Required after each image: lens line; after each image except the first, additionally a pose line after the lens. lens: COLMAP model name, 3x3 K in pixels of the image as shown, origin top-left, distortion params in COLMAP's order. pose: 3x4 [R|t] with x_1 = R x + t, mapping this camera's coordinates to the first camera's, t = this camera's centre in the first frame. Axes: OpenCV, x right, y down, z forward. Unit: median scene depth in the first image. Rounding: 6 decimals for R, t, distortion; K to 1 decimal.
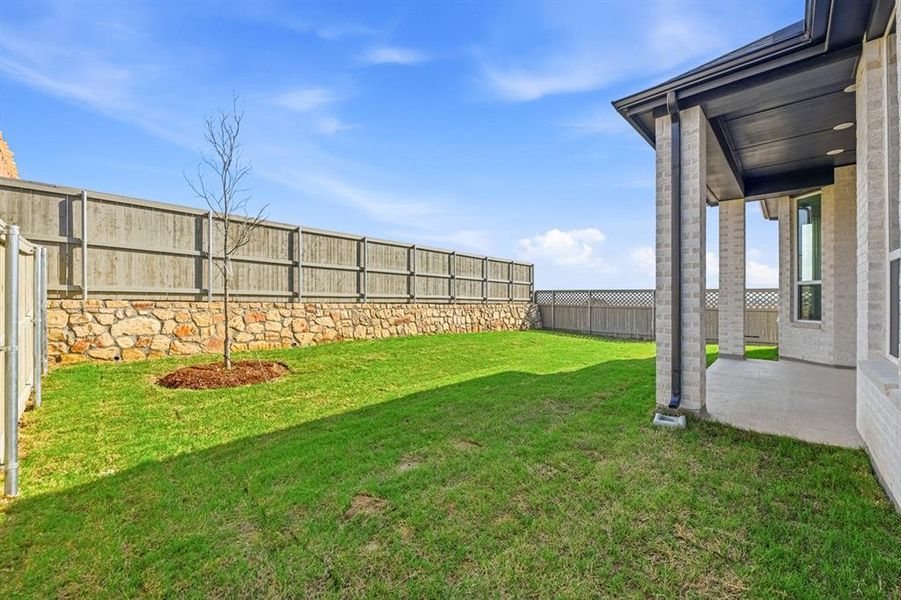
lens RADIAL K [[361.6, 0, 458.6], [0, 361.6, 299.3], [0, 0, 1]] dist [-0.008122, -0.000409]
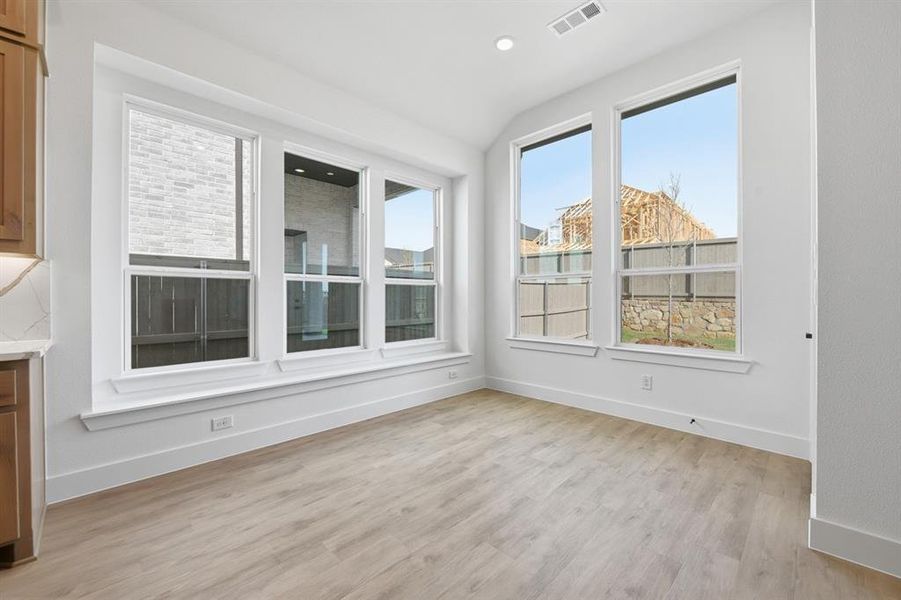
lens RADIAL K [[361.6, 0, 452.3], [0, 361.6, 299.7], [0, 0, 1]] dist [-0.008122, -0.000409]
pose [[-0.019672, 0.004479, -0.999796, 0.761267], [-0.006314, 0.999969, 0.004604, -0.001507], [0.999787, 0.006404, -0.019644, 0.022392]]
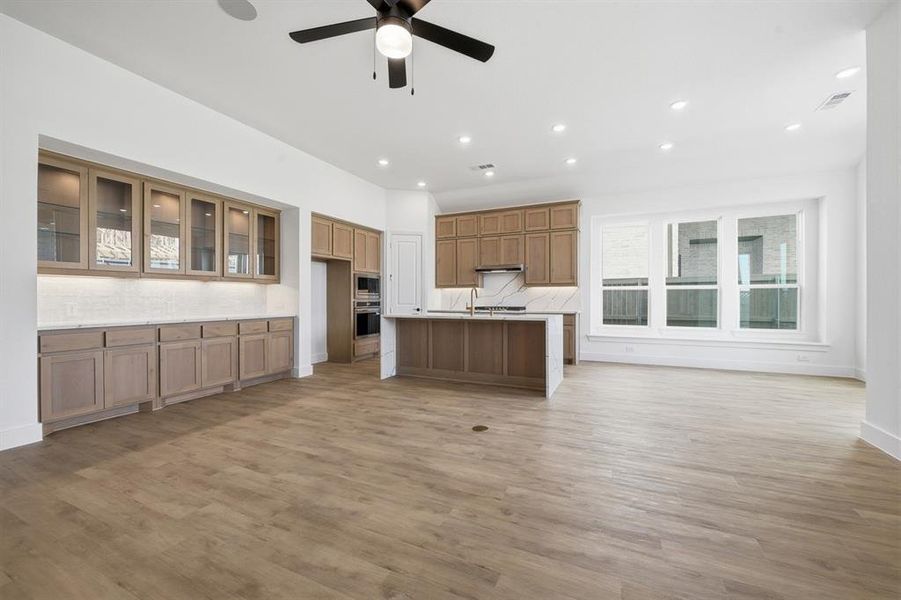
lens RADIAL K [[361.6, 0, 455.7], [0, 361.6, 299.3], [0, 0, 1]] dist [-0.008122, -0.000409]
pose [[-0.946066, 0.001100, -0.323972, 1.067522], [-0.001737, 0.999963, 0.008466, -0.003740], [0.323969, 0.008573, -0.946029, 0.440053]]
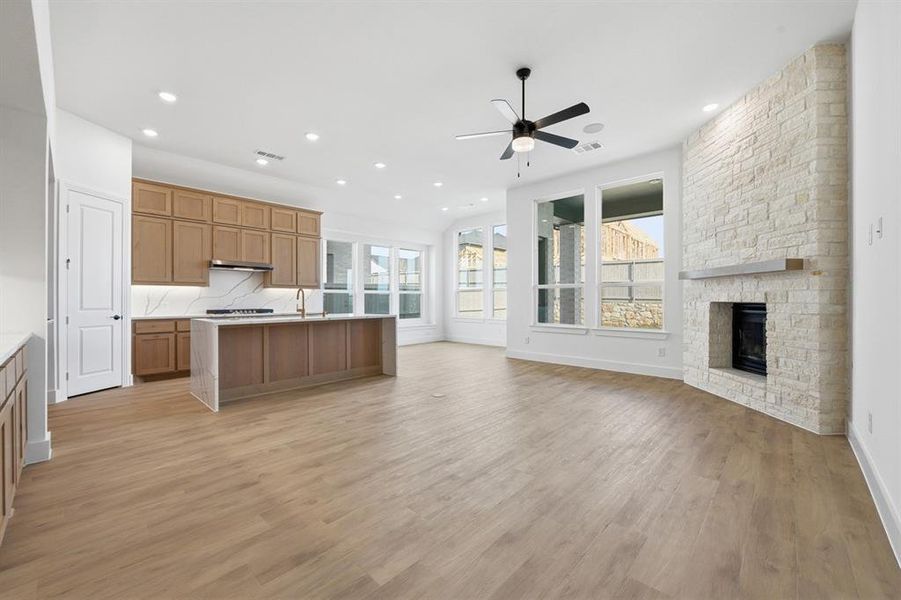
lens RADIAL K [[361.6, 0, 458.6], [0, 361.6, 298.4], [0, 0, 1]] dist [-0.008122, -0.000409]
pose [[0.024450, -0.004098, -0.999693, 1.460075], [-0.004841, 0.999979, -0.004217, -0.001044], [0.999689, 0.004943, 0.024430, 0.086184]]
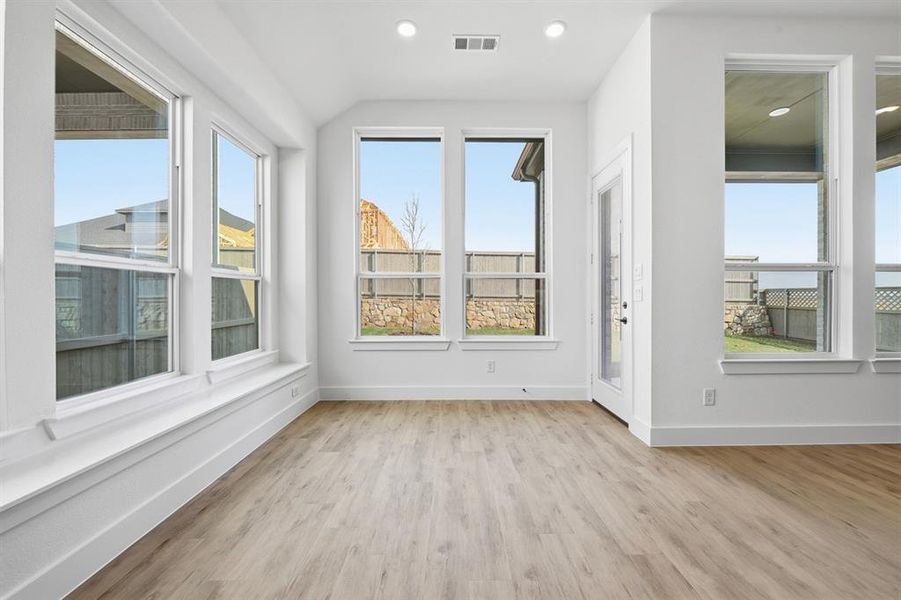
lens RADIAL K [[361.6, 0, 454.8], [0, 361.6, 298.0], [0, 0, 1]] dist [-0.008122, -0.000409]
pose [[0.697287, 0.001354, -0.716791, 0.670268], [-0.004185, 0.999989, -0.002183, 0.000106], [0.716780, 0.004522, 0.697285, -0.149659]]
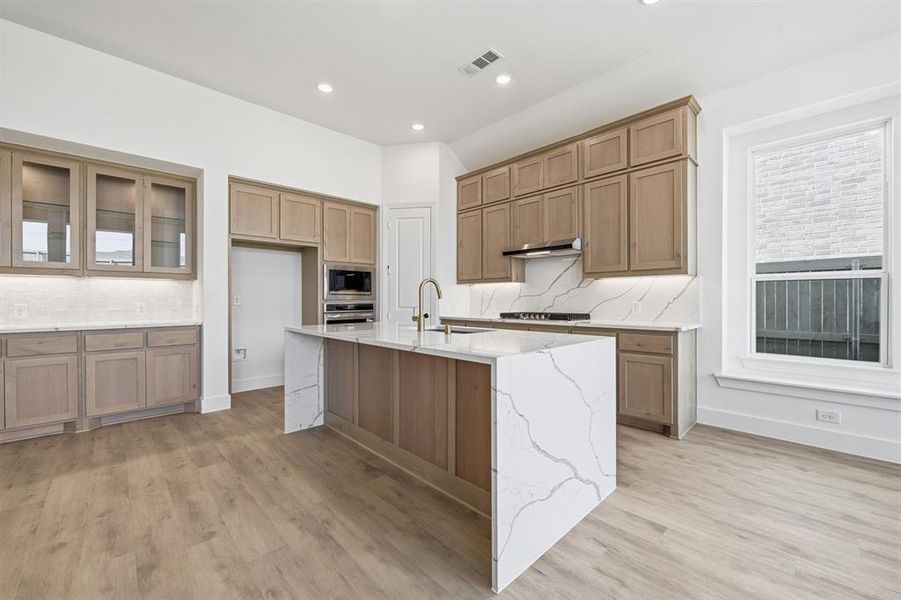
lens RADIAL K [[361.6, 0, 455.1], [0, 361.6, 298.4], [0, 0, 1]] dist [-0.008122, -0.000409]
pose [[-0.999047, 0.001329, 0.043635, 0.782232], [0.001443, 0.999996, 0.002589, -0.001521], [-0.043631, 0.002650, -0.999044, 0.165246]]
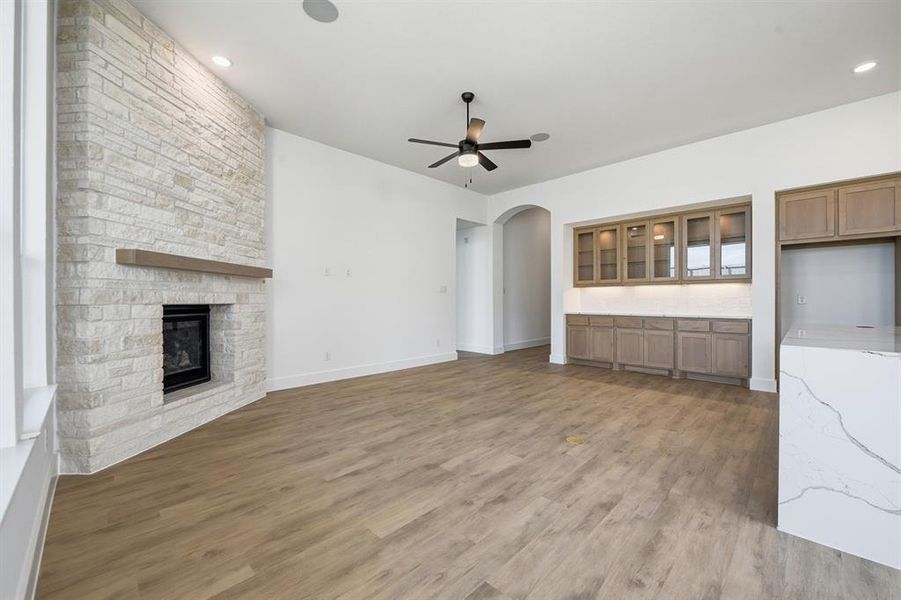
lens RADIAL K [[361.6, 0, 455.1], [0, 361.6, 304.7], [0, 0, 1]] dist [-0.008122, -0.000409]
pose [[0.015199, -0.013715, 0.999790, 0.538979], [0.008818, 0.999869, 0.013582, -0.001860], [-0.999846, 0.008609, 0.015318, 0.185977]]
